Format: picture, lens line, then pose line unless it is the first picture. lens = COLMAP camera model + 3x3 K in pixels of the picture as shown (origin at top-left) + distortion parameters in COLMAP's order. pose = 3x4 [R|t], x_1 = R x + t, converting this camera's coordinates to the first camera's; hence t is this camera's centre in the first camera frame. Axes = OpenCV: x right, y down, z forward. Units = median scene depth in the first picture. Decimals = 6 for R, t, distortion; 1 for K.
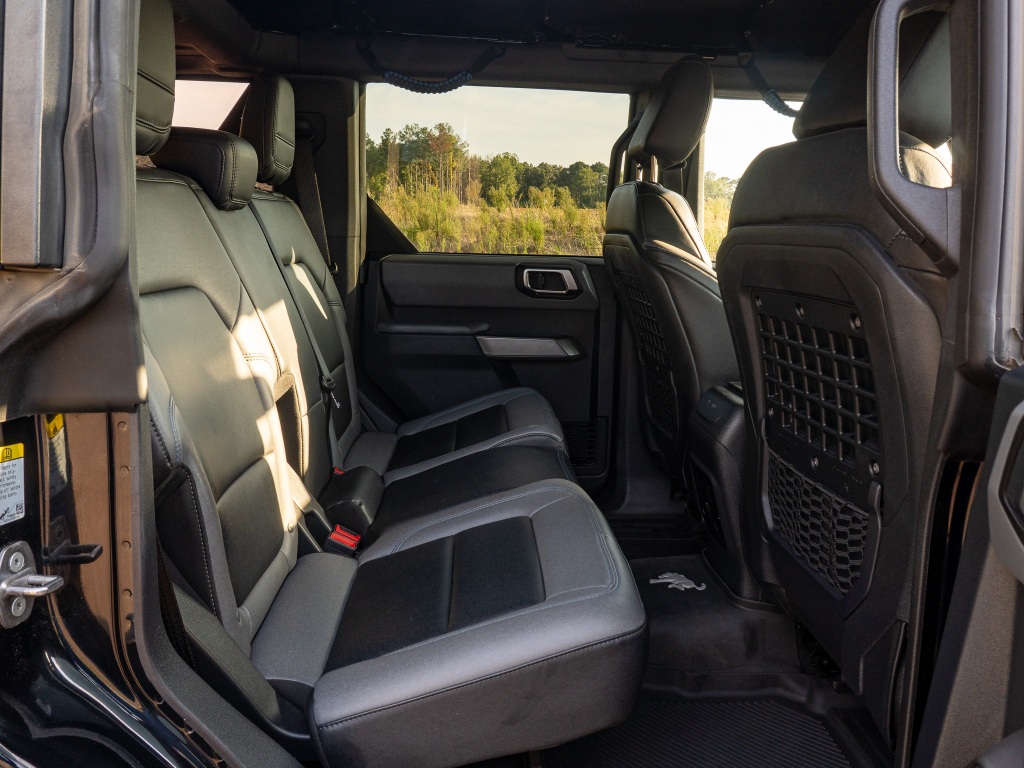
lens RADIAL K [[813.3, 0, 529.2], [0, 813.3, 382.3], [0, 0, 1]] dist [-0.021865, 0.010407]
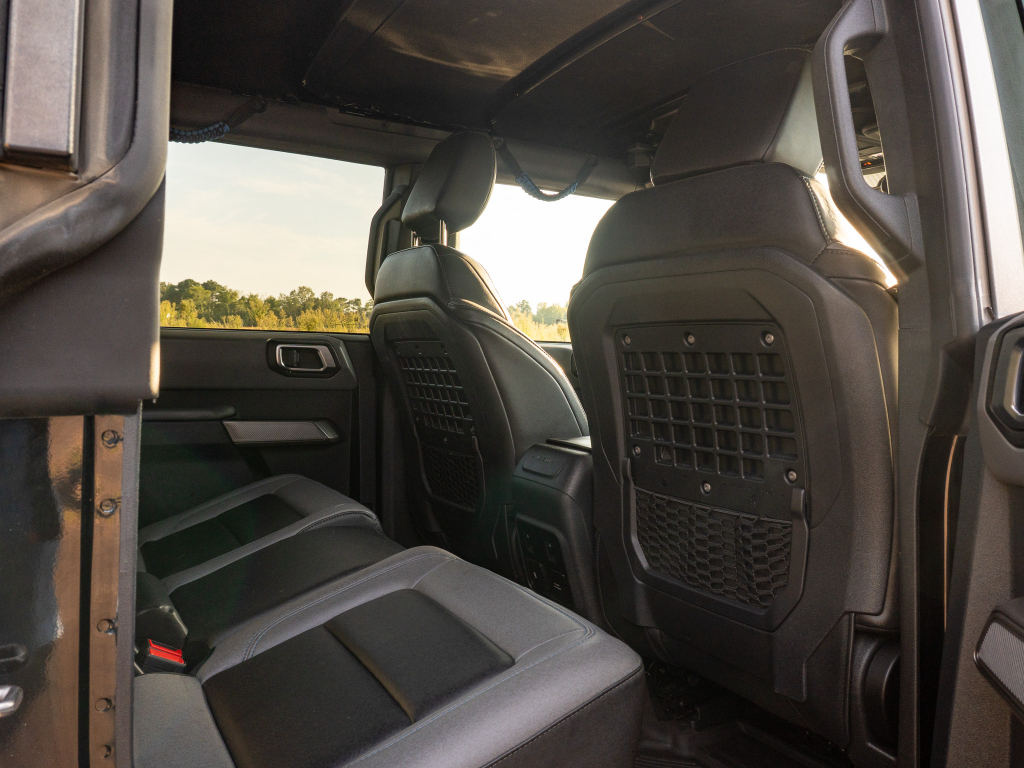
lens RADIAL K [[813.3, 0, 529.2], [0, 813.3, 382.3], [0, 0, 1]] dist [-0.021865, 0.010407]
pose [[0.897666, -0.024199, 0.440011, -0.209537], [0.087256, 0.988483, -0.123646, 0.052392], [-0.431952, 0.149387, 0.889439, 0.112103]]
